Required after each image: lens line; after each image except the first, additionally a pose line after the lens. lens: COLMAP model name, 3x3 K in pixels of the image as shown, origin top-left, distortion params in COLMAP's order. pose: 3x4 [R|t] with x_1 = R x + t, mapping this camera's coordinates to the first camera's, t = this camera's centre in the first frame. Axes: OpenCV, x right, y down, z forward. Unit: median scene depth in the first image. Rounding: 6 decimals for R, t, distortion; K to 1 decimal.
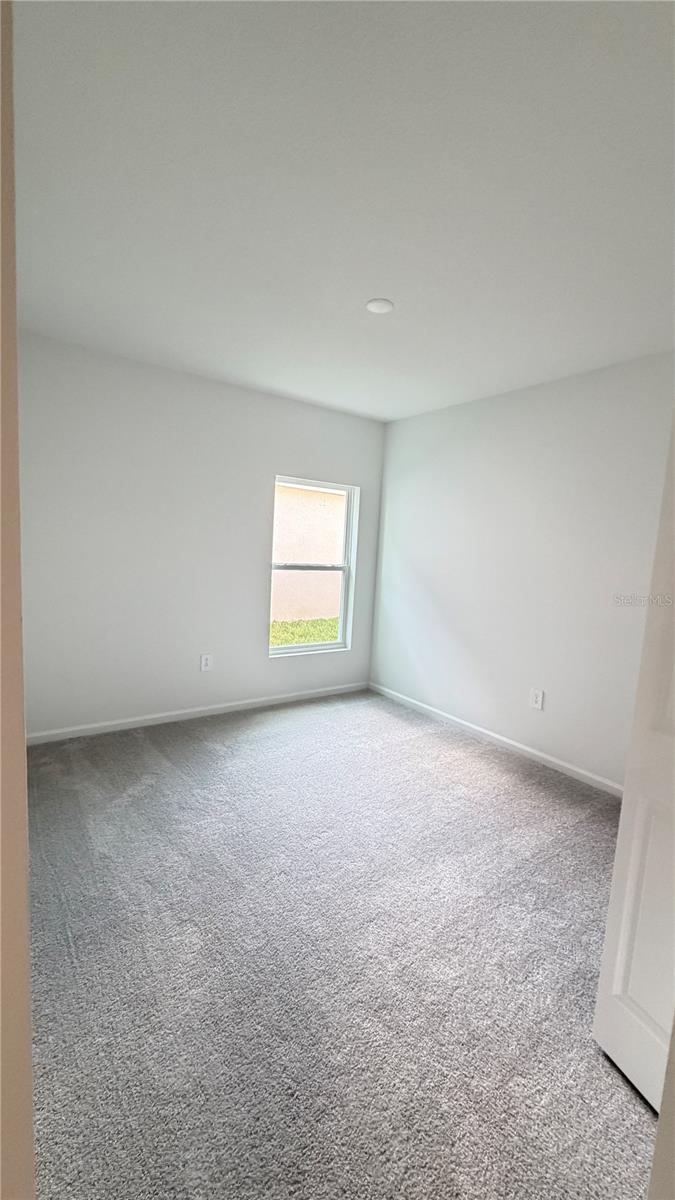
lens RADIAL K [[478.7, 0, 329.1], [0, 478.7, 594.6], [0, 0, 1]] dist [0.001807, 0.000467]
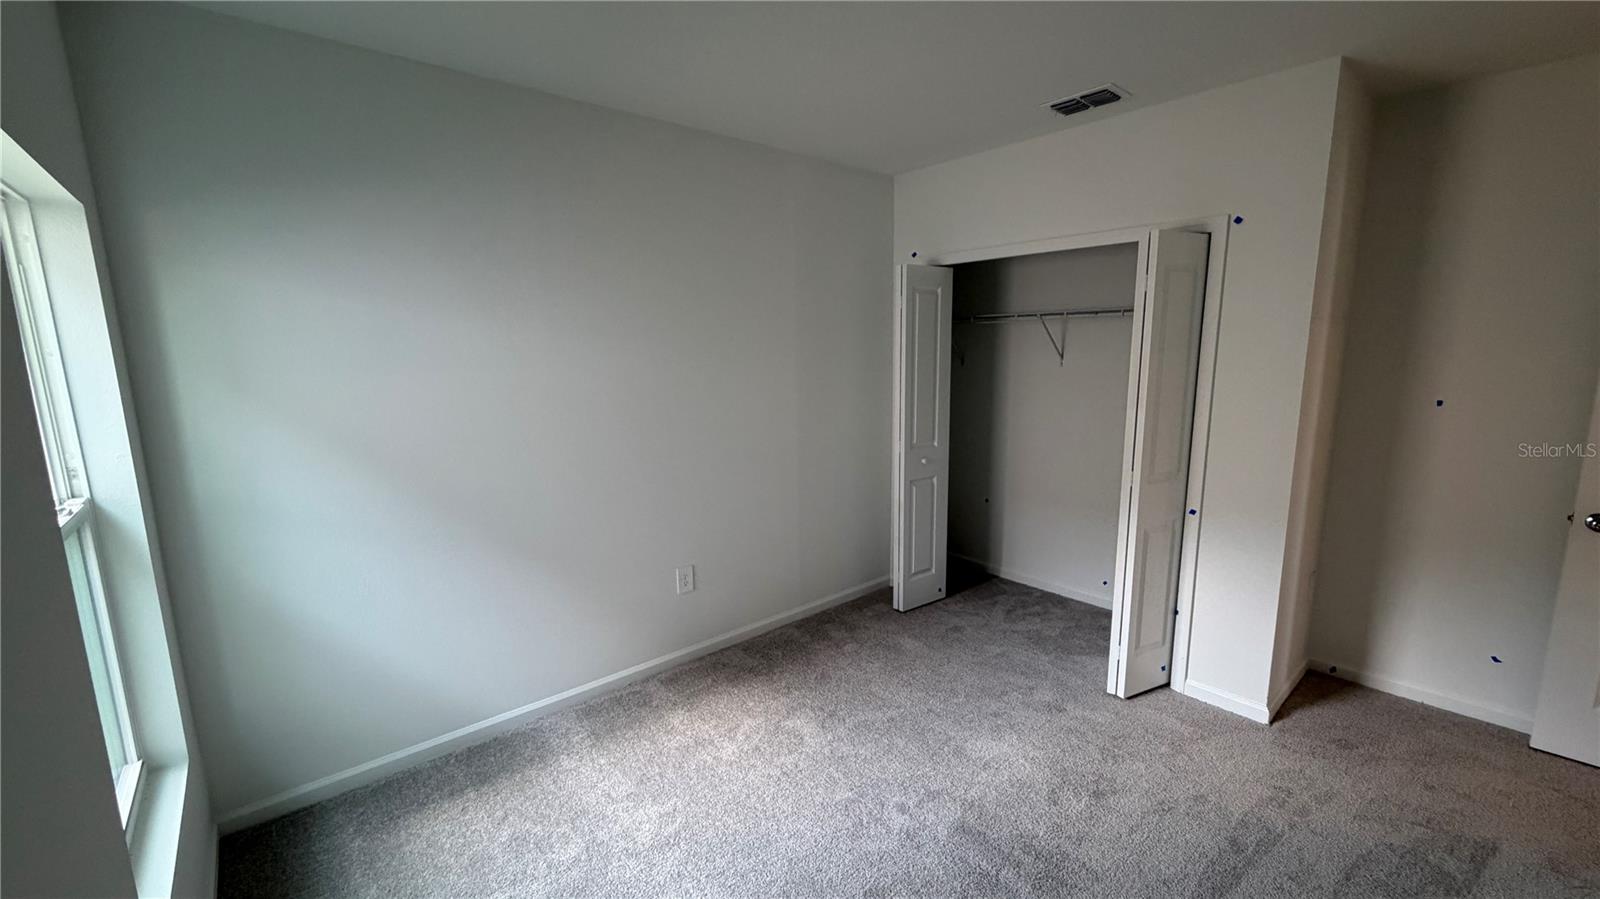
lens RADIAL K [[638.3, 0, 798.5], [0, 638.3, 449.7], [0, 0, 1]] dist [0.001807, 0.000467]
pose [[-0.077082, -0.233222, 0.969364, -0.467235], [0.122691, 0.962648, 0.241363, -0.184353], [-0.989447, 0.137537, -0.045589, 0.834356]]
